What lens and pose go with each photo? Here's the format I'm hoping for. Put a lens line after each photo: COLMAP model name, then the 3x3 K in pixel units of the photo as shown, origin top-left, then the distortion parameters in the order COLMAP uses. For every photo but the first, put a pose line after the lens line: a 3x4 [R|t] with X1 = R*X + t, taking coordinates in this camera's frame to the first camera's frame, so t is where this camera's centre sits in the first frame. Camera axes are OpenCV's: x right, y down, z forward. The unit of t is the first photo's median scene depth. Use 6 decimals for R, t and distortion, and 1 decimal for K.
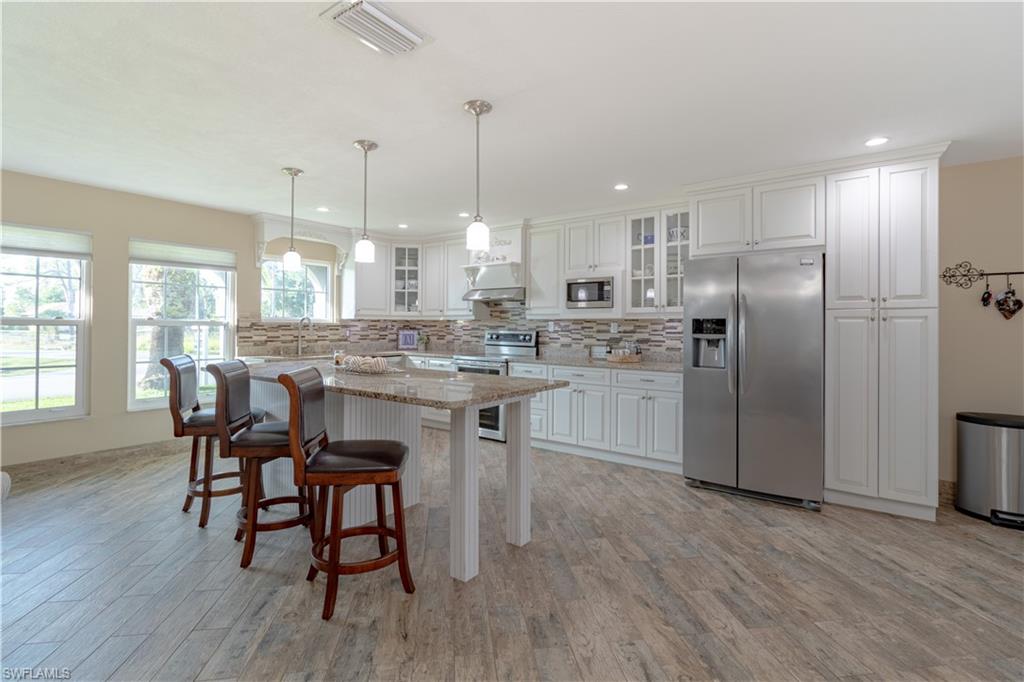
lens RADIAL K [[476.5, 0, 516.2], [0, 476.5, 325.0], [0, 0, 1]] dist [0.002265, -0.000135]
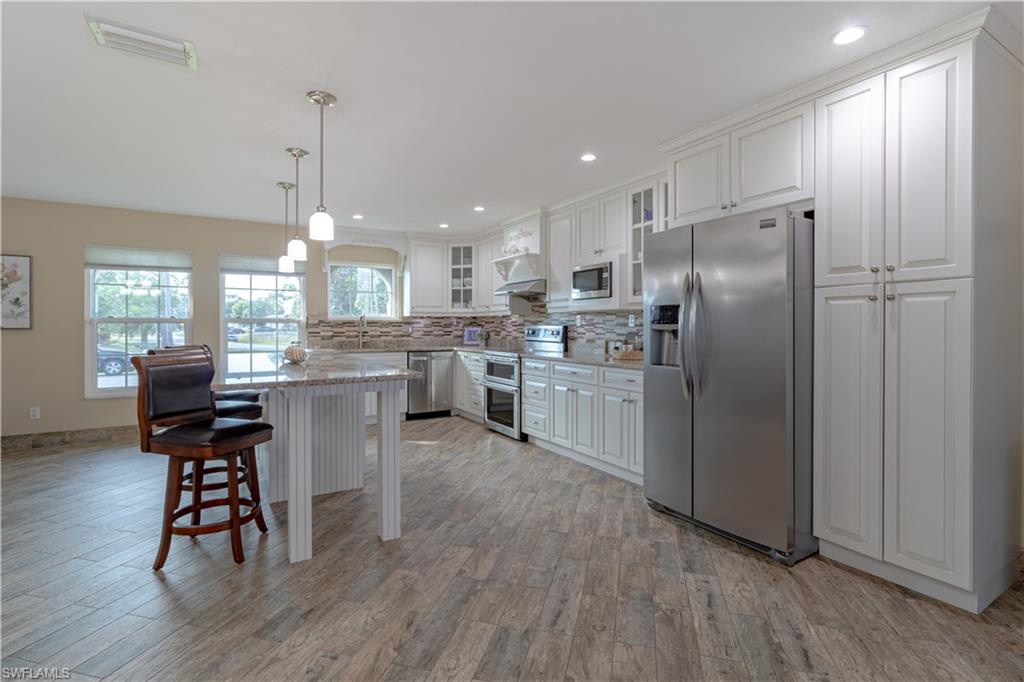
lens RADIAL K [[476.5, 0, 516.0], [0, 476.5, 327.9], [0, 0, 1]] dist [0.002265, -0.000135]
pose [[0.923323, -0.006378, -0.383971, 0.374876], [0.008190, 0.999962, 0.003083, 0.016347], [0.383937, -0.005991, 0.923340, 0.121488]]
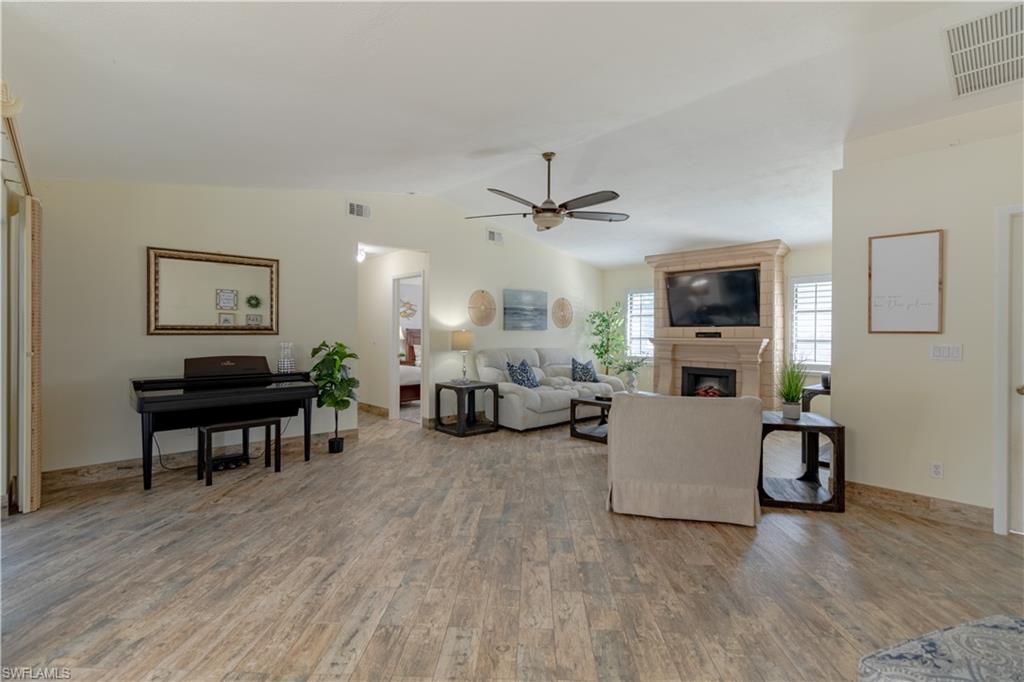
lens RADIAL K [[476.5, 0, 518.7], [0, 476.5, 331.7], [0, 0, 1]] dist [0.002265, -0.000135]
pose [[-0.983947, -0.015193, 0.177816, -0.293540], [-0.015514, 0.999880, -0.000417, 0.000523], [-0.177788, -0.003169, -0.984064, 1.124462]]
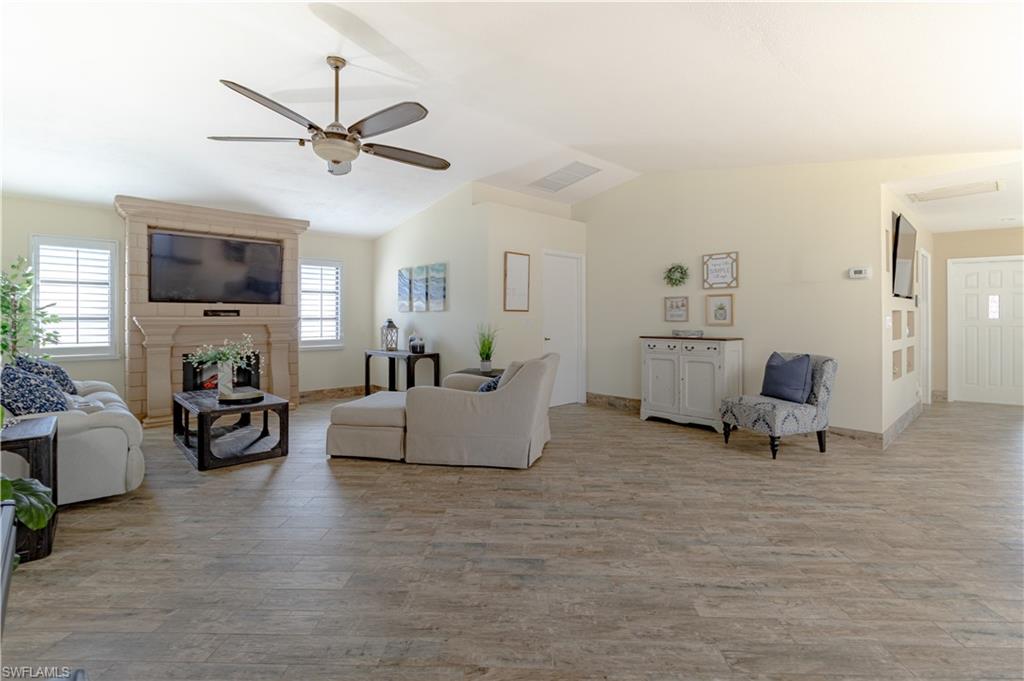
lens RADIAL K [[476.5, 0, 514.2], [0, 476.5, 317.0], [0, 0, 1]] dist [0.002265, -0.000135]
pose [[-0.179772, -0.011907, -0.983636, -0.271490], [-0.004394, 0.999926, -0.011301, 0.001128], [0.983698, 0.002291, -0.179811, 1.107492]]
